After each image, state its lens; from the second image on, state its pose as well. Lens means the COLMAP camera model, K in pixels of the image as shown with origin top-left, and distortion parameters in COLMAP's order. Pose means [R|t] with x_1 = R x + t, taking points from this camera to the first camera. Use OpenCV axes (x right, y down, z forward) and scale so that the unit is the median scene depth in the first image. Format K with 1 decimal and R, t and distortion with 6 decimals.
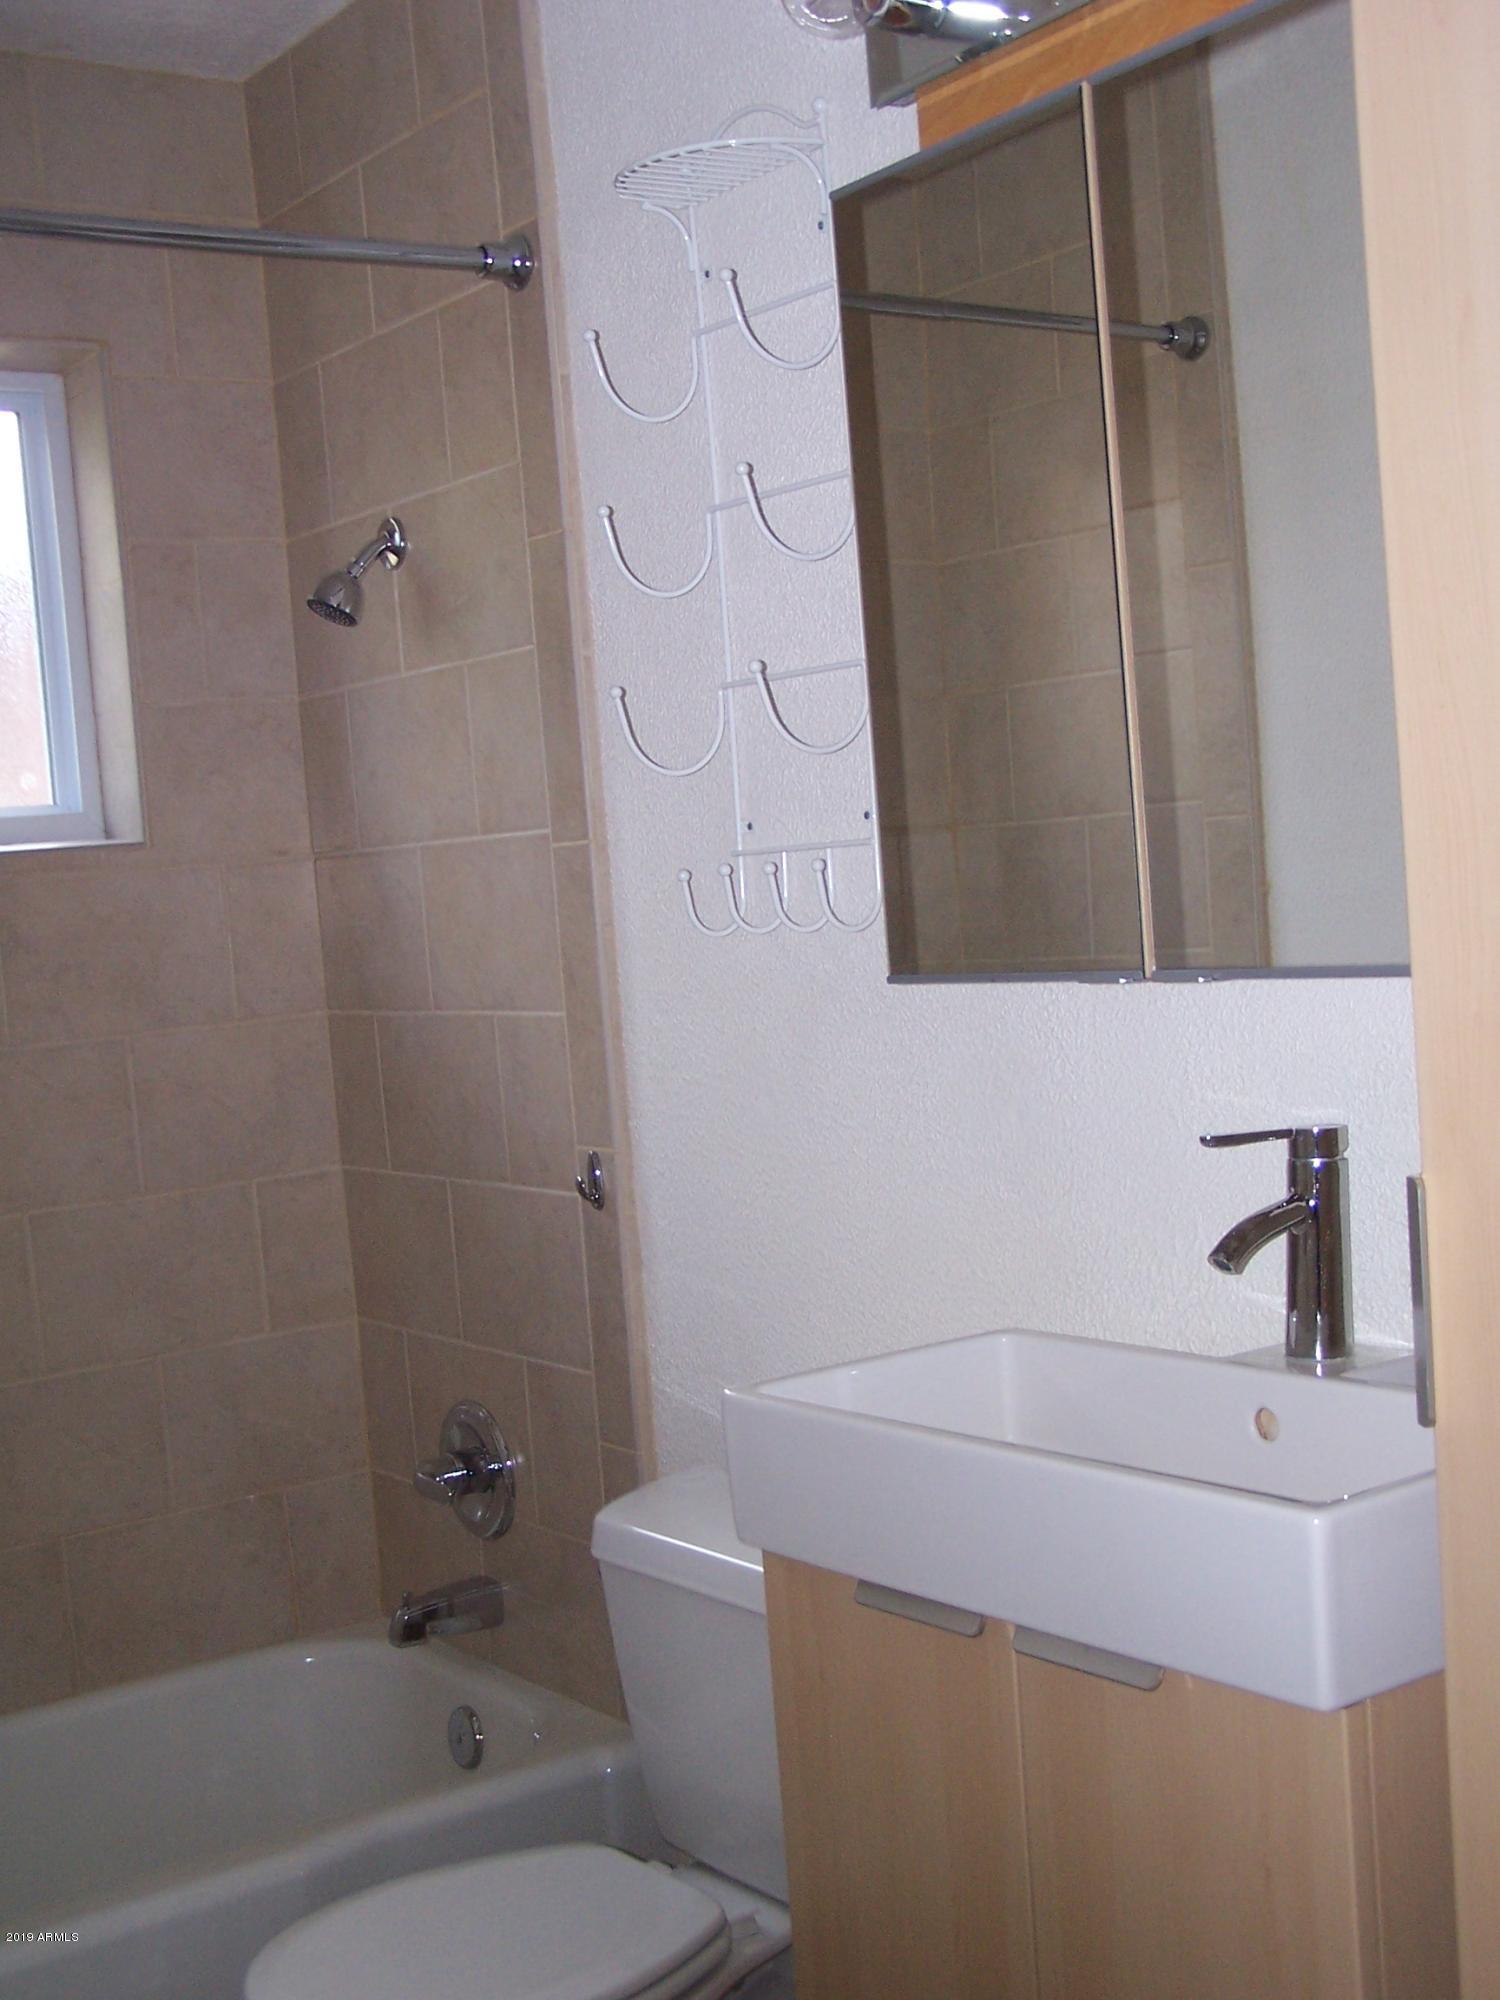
lens RADIAL K [[2465.1, 0, 749.3], [0, 2465.1, 1046.2], [0, 0, 1]] dist [-0.166897, 0.398607]
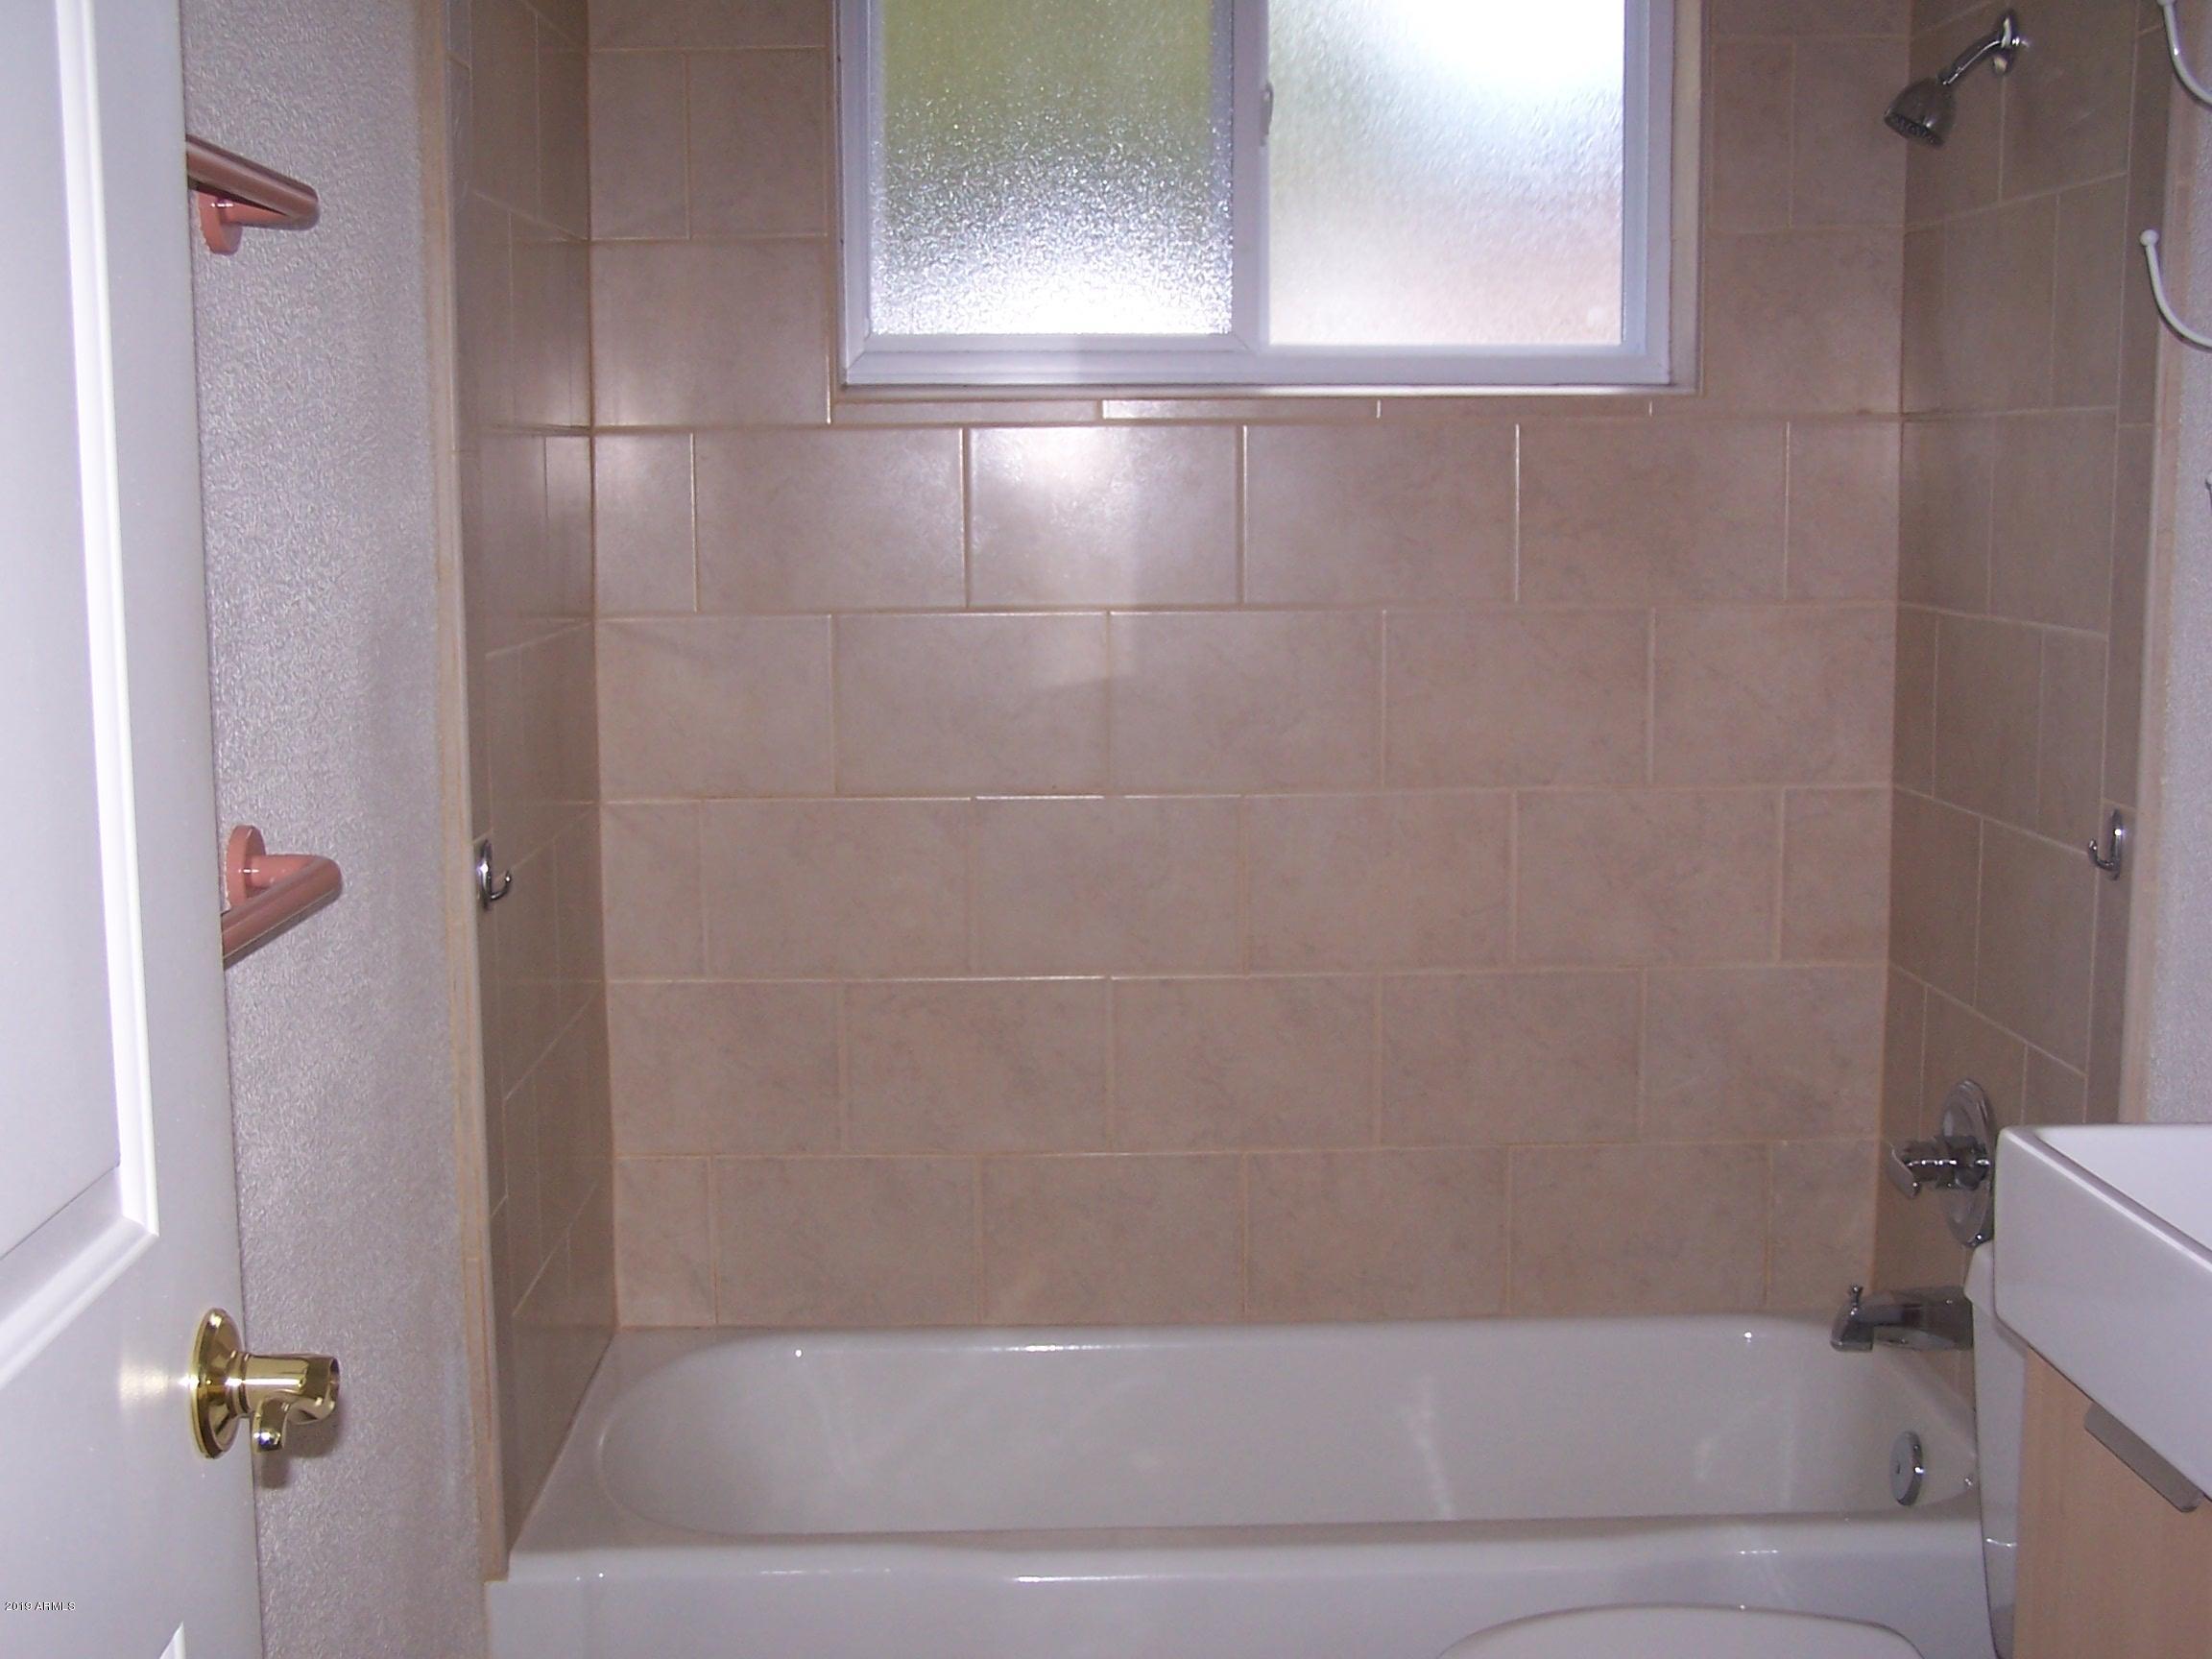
lens RADIAL K [[2726.4, 0, 1053.3], [0, 2726.4, 828.4], [0, 0, 1]] dist [-0.166897, 0.398607]
pose [[0.824262, 0.143763, -0.547654, 0.119695], [-0.096716, 0.988763, 0.113993, -0.015911], [0.557888, -0.040993, 0.828903, 0.063840]]
